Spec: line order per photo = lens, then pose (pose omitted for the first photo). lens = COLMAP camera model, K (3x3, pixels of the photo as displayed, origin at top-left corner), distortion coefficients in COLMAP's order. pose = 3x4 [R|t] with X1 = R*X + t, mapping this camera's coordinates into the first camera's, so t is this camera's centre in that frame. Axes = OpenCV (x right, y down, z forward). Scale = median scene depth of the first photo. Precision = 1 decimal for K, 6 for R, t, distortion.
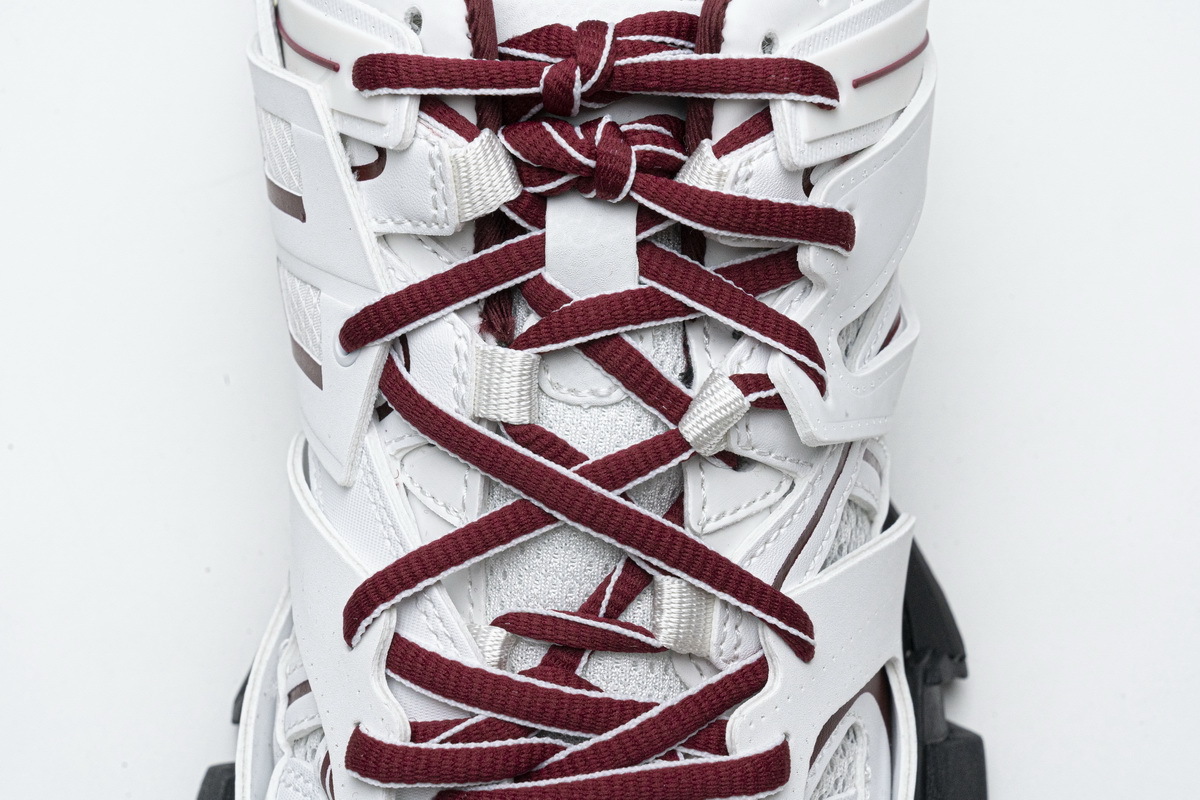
lens RADIAL K [[2365.1, 0, 600.0], [0, 2365.1, 400.0], [0, 0, 1]] dist [0.019893, 0.222553]
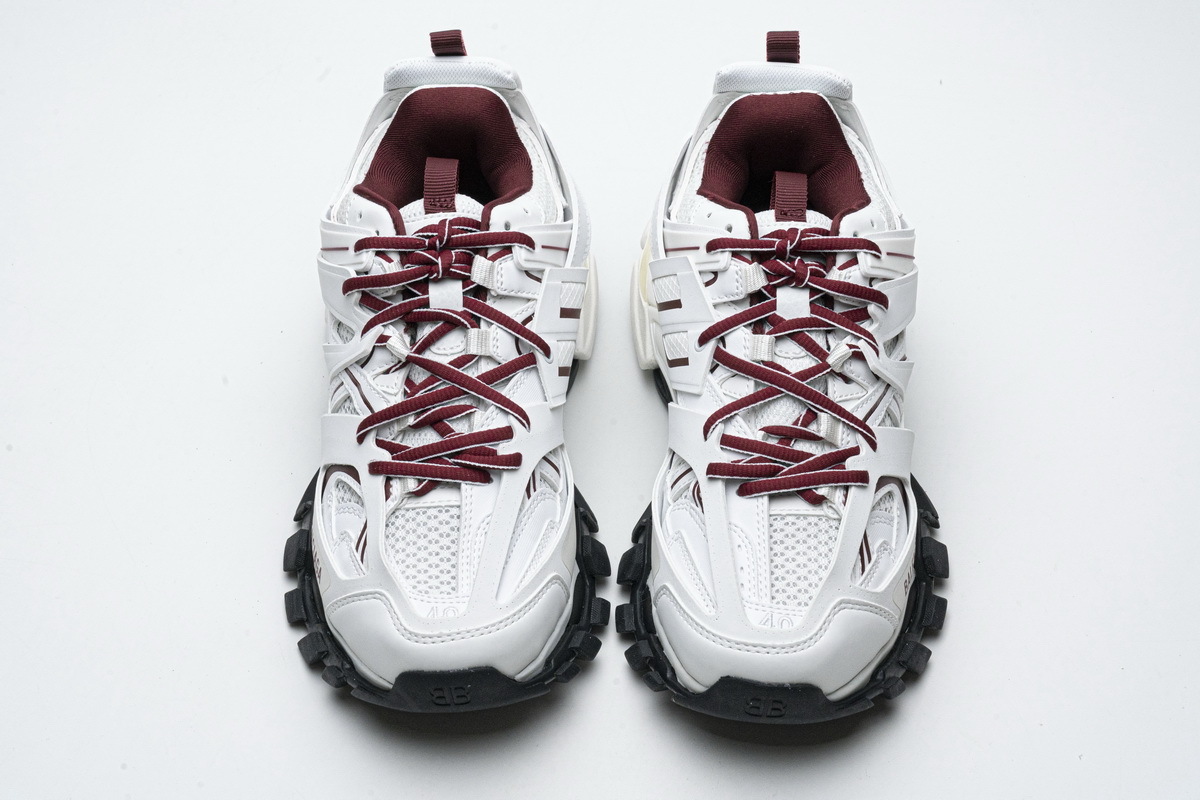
lens RADIAL K [[2365.1, 0, 600.0], [0, 2365.1, 400.0], [0, 0, 1]] dist [0.019893, 0.222553]
pose [[0.999872, 0.012930, -0.009463, -0.204276], [-0.015334, 0.943505, -0.331003, 0.973333], [0.004648, 0.331105, 0.943582, -1.596030]]
